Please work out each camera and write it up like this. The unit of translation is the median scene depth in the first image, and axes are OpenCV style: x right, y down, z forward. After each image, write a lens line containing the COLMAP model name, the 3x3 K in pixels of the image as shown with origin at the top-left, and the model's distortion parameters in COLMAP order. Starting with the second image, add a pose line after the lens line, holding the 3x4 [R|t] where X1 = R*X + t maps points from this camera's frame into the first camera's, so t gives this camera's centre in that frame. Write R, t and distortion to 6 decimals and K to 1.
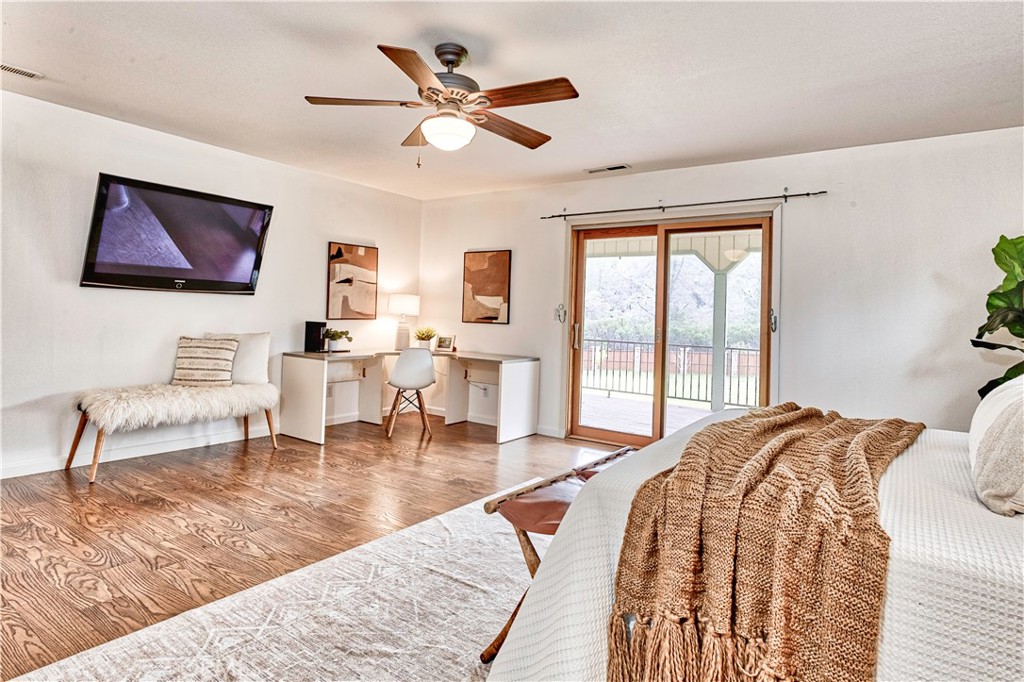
lens RADIAL K [[552.2, 0, 516.4], [0, 552.2, 322.1], [0, 0, 1]] dist [-0.002727, -0.000434]
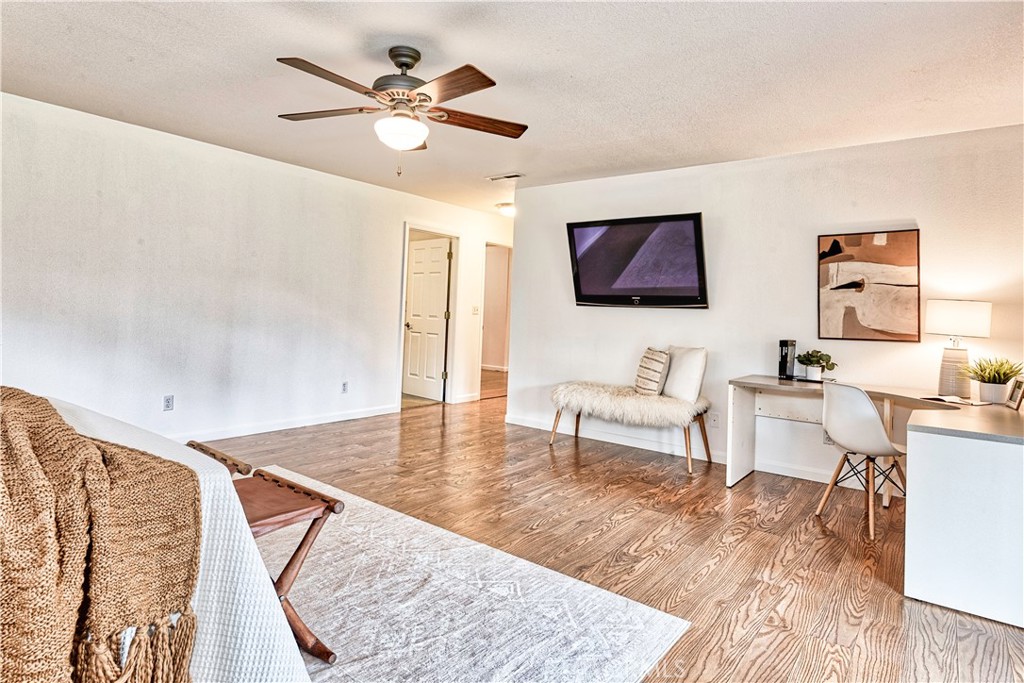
lens RADIAL K [[558.0, 0, 512.3], [0, 558.0, 308.1], [0, 0, 1]] dist [0.014536, 0.002266]
pose [[-0.030169, -0.046647, -0.998456, 0.435469], [-0.052183, 0.997622, -0.045032, 0.010020], [0.998182, 0.050744, -0.032532, 0.608812]]
